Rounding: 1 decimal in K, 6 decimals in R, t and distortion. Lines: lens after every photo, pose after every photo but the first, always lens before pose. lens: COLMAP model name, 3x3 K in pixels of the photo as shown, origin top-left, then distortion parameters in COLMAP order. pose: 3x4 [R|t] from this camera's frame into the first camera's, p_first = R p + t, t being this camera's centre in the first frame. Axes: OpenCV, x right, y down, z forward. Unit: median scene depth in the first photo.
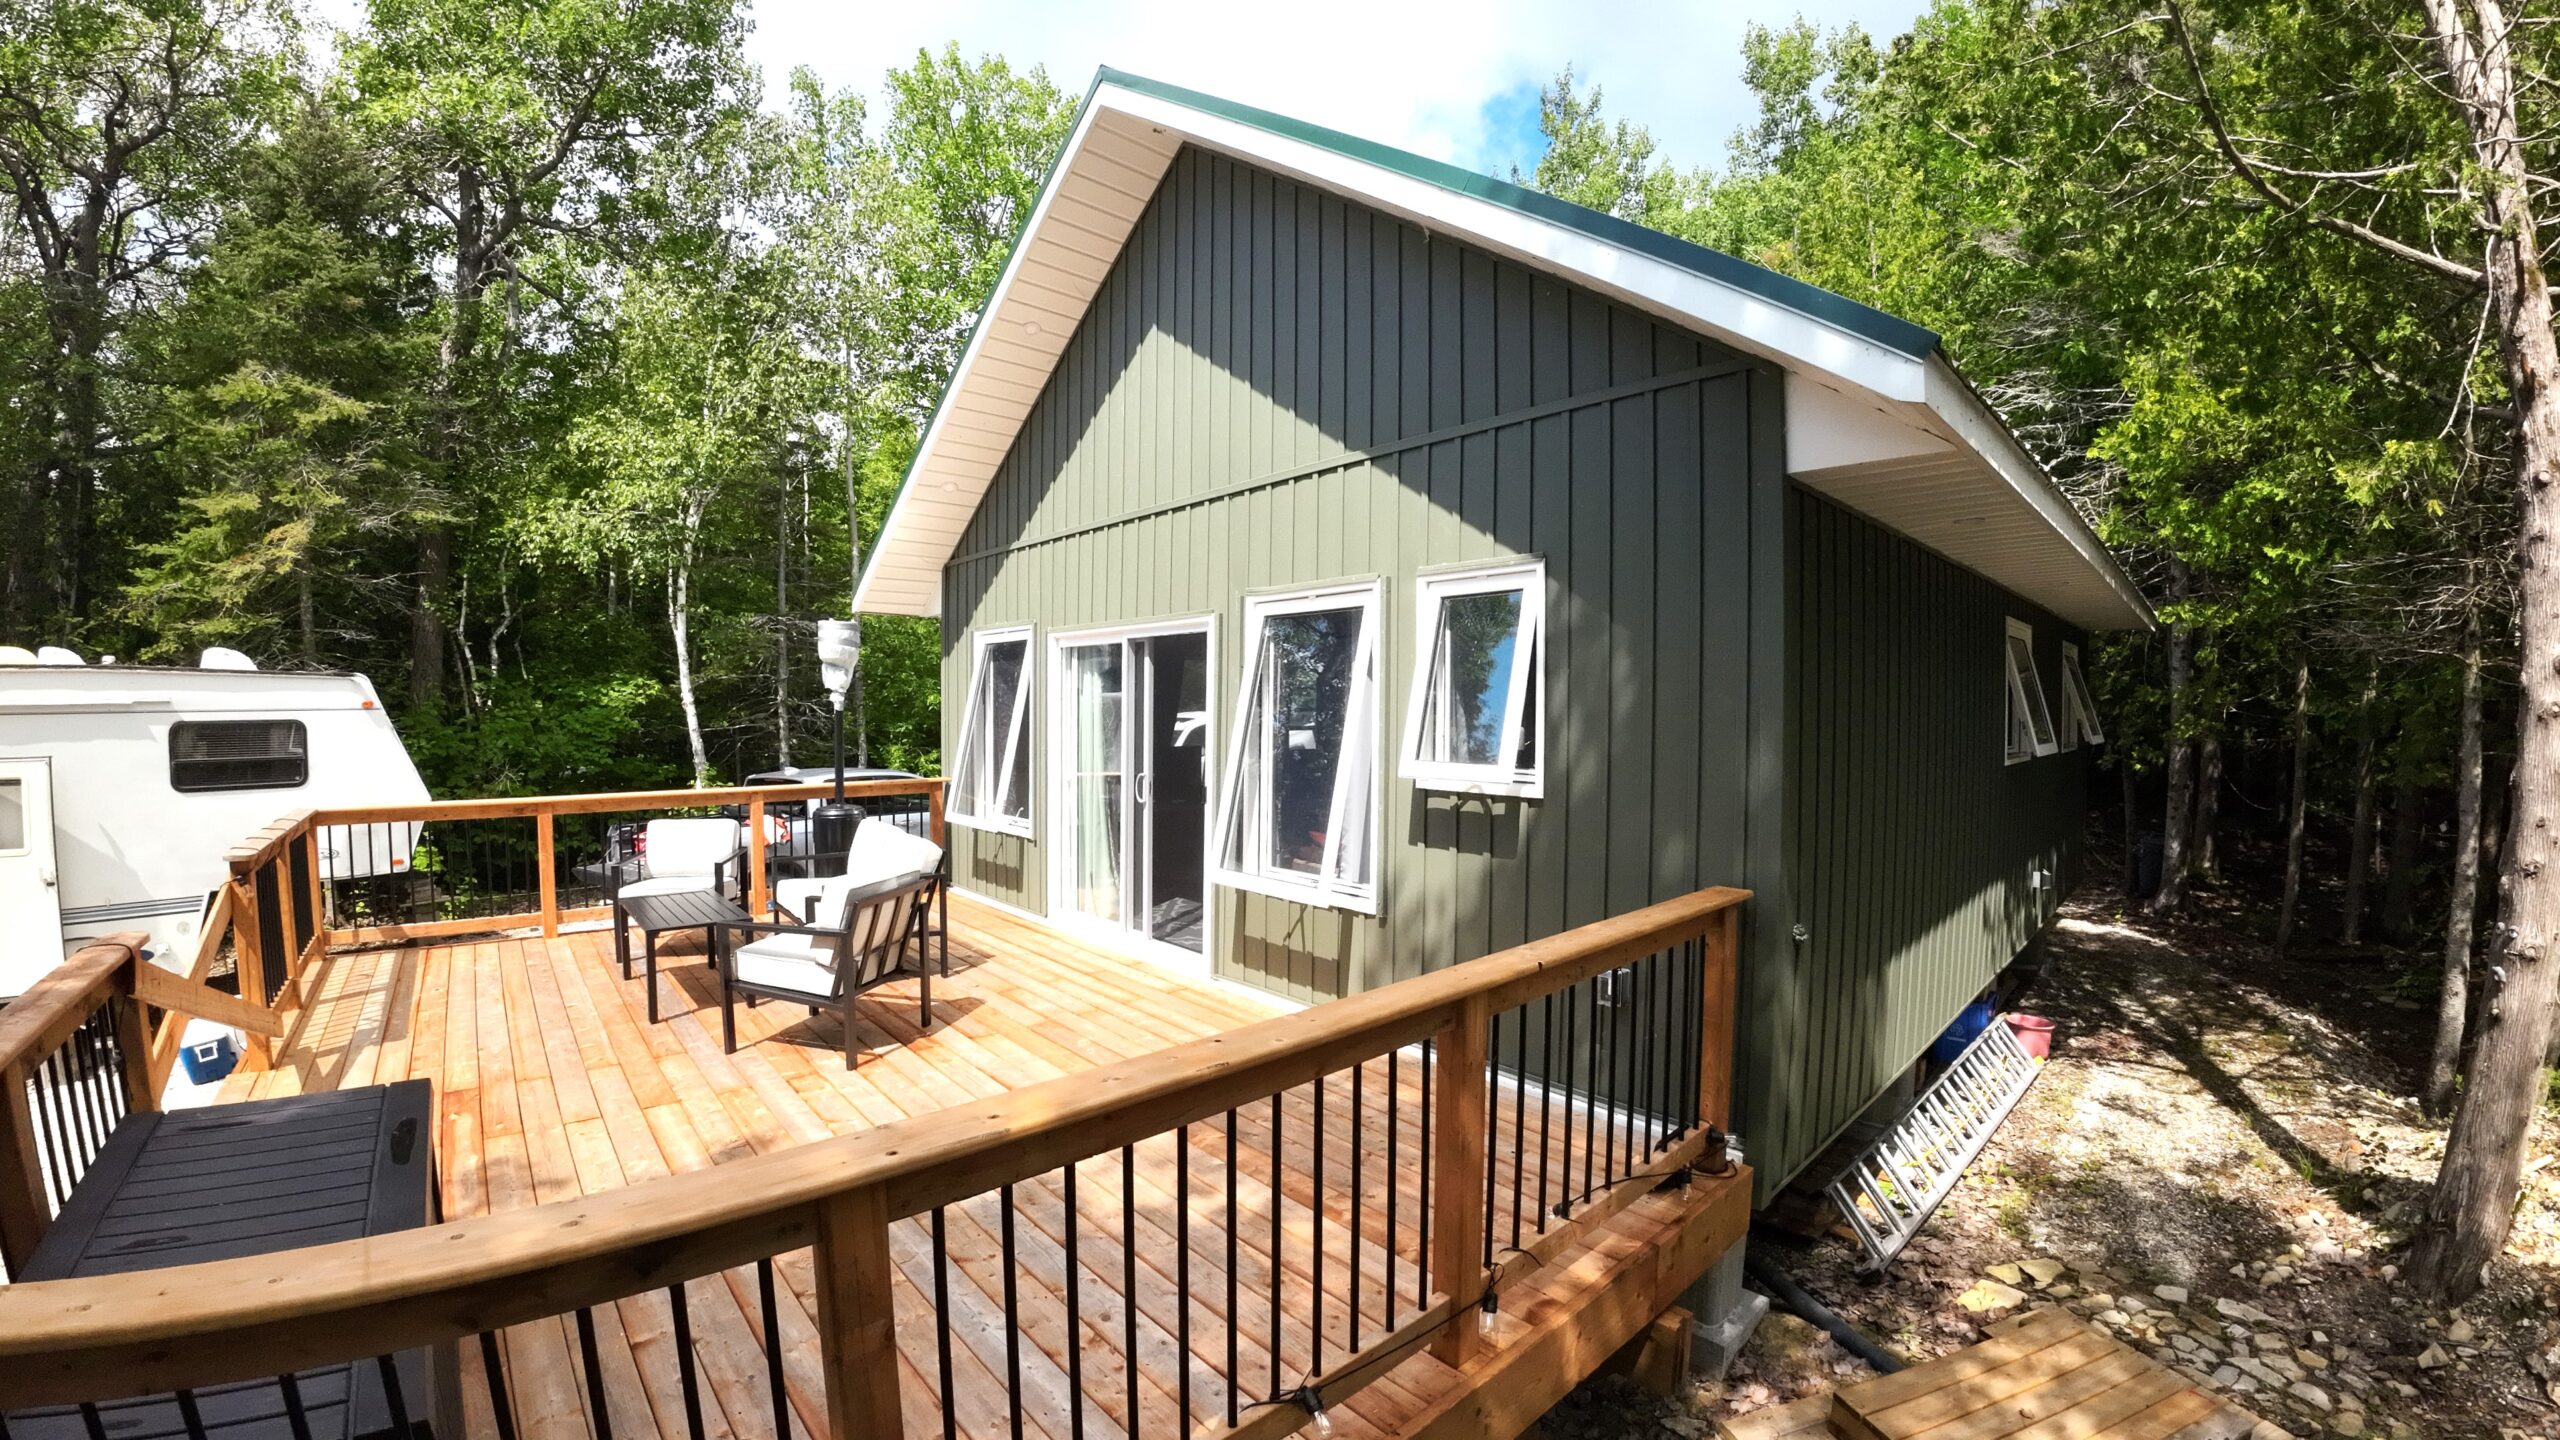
lens RADIAL K [[924.1, 0, 1280.0], [0, 924.1, 720.0], [0, 0, 1]] dist [-0.114298, 0.009173]
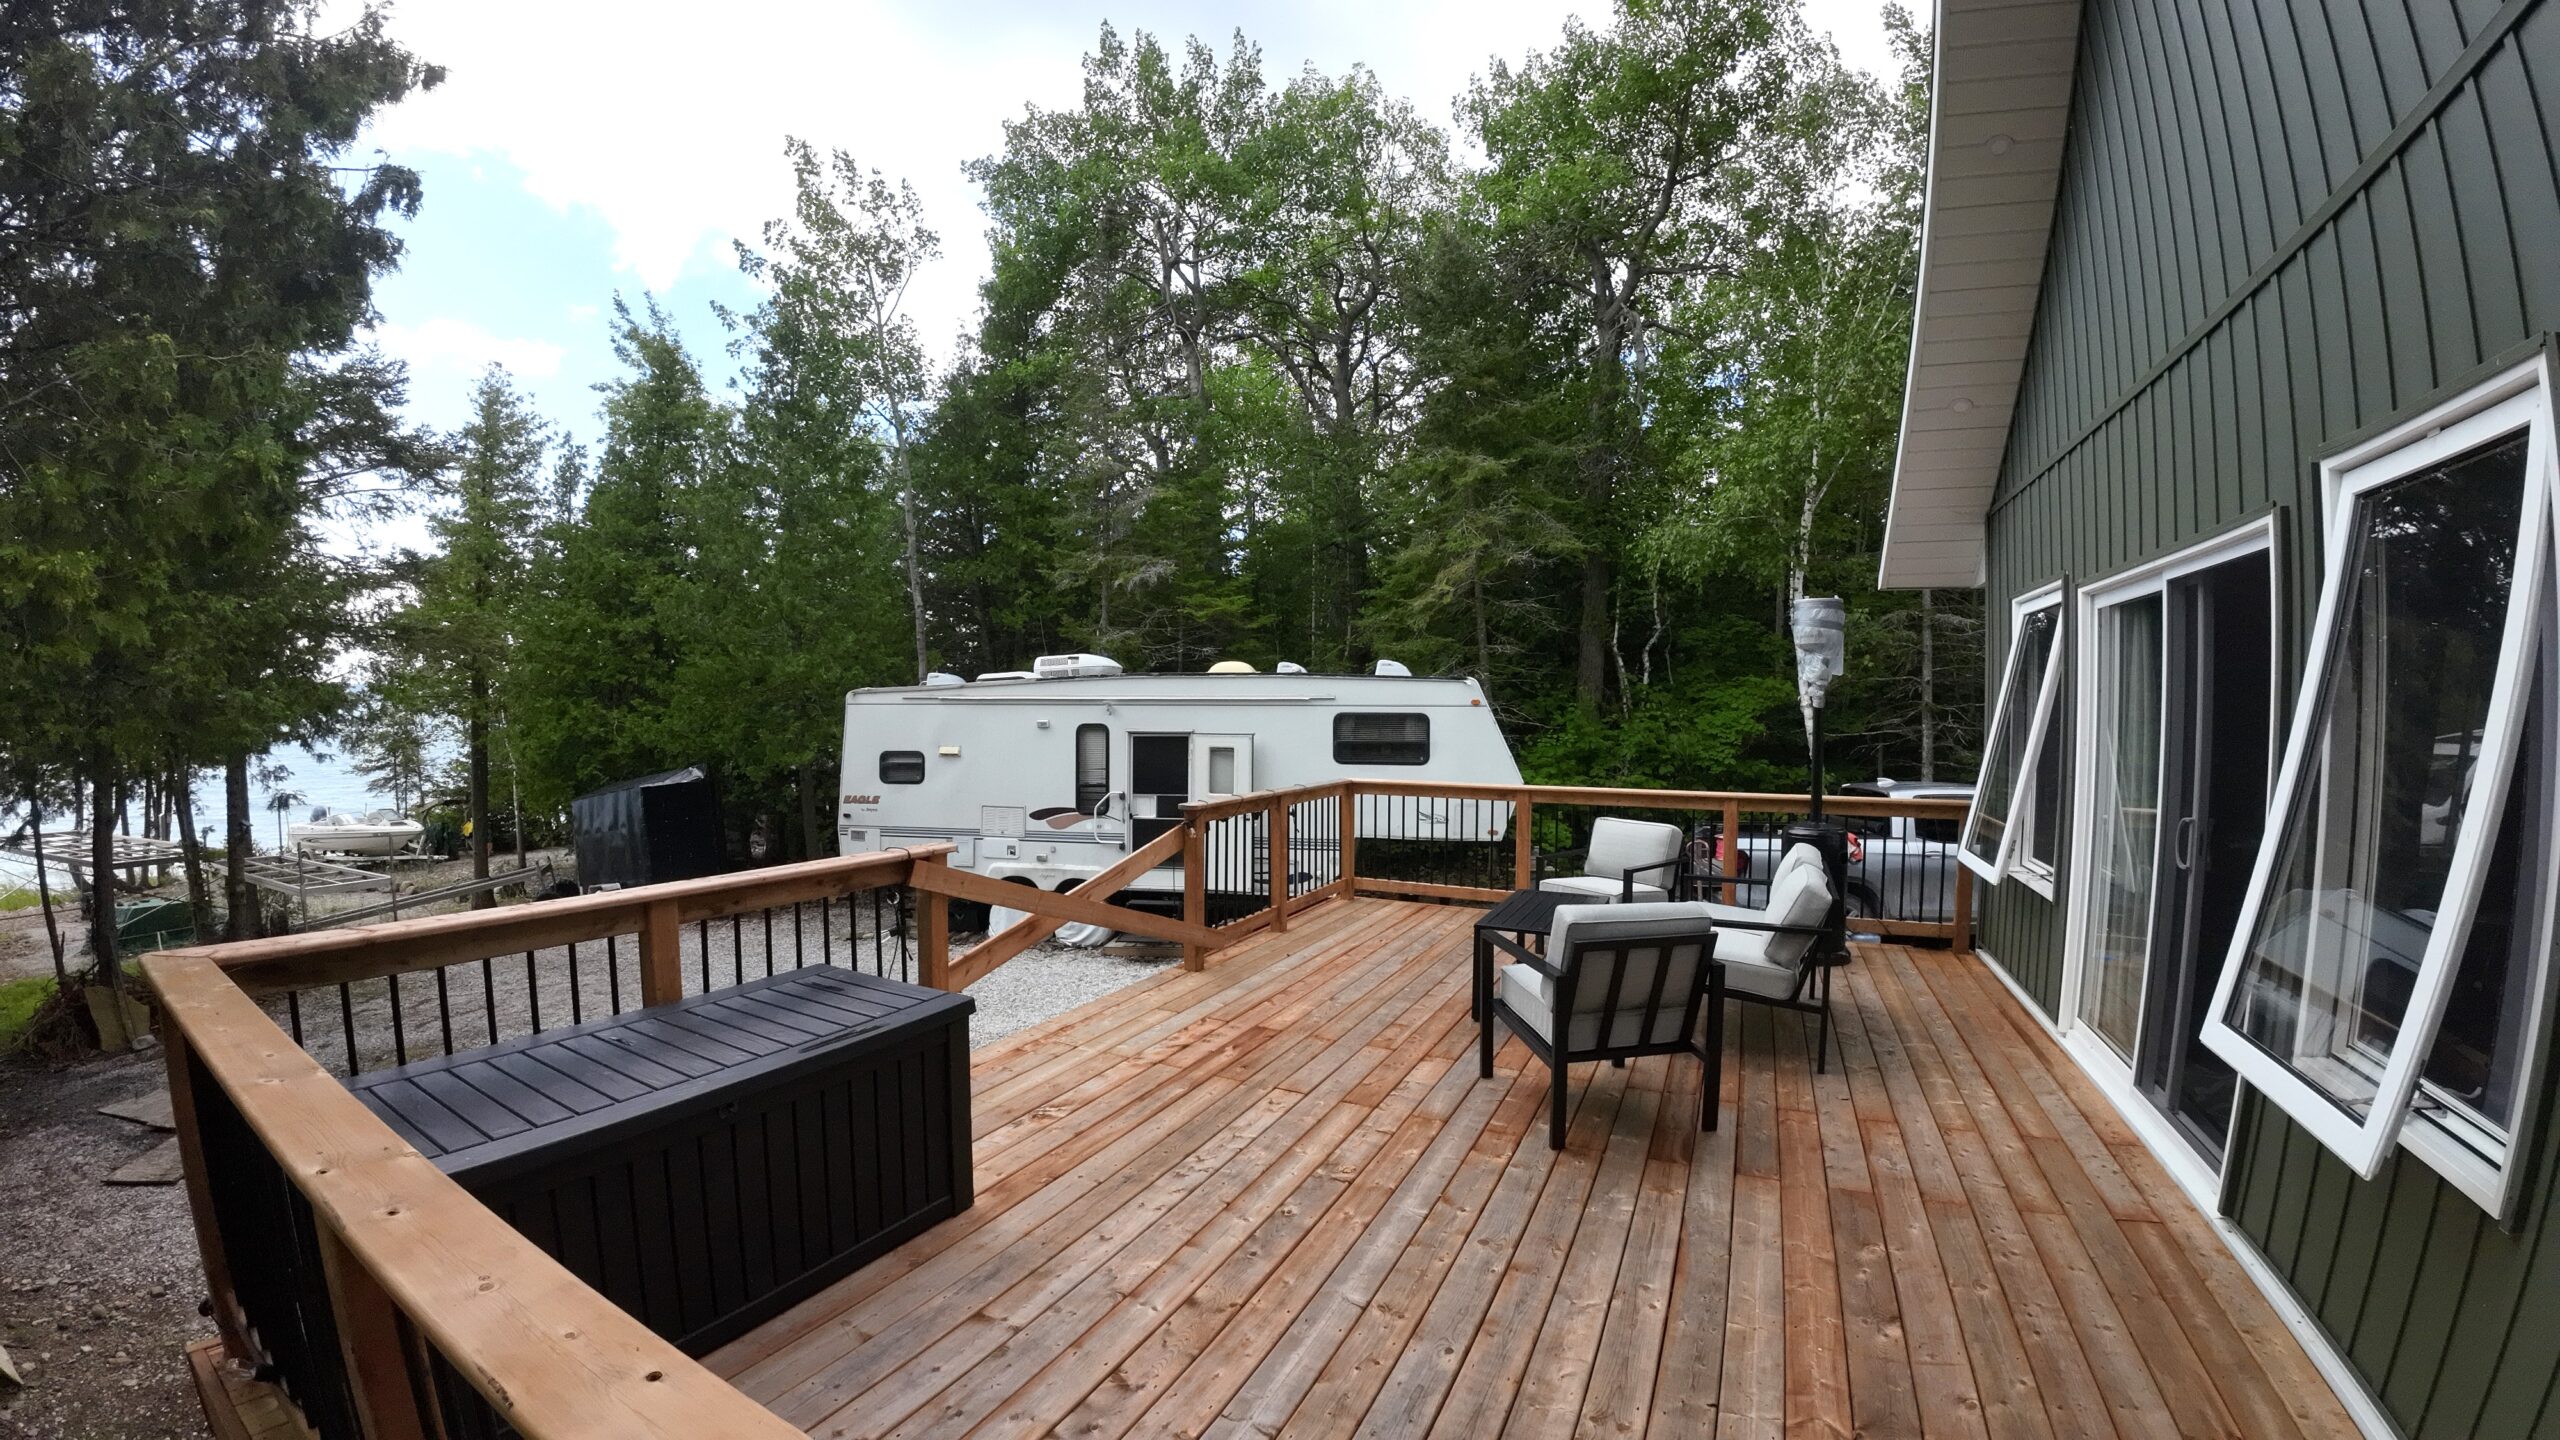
lens RADIAL K [[924.1, 0, 1280.0], [0, 924.1, 720.0], [0, 0, 1]] dist [-0.114298, 0.009173]
pose [[0.361754, 0.015129, -0.932151, 0.073513], [-0.023208, 0.999705, 0.007219, 0.004997], [0.931985, 0.019022, 0.361998, 0.211903]]
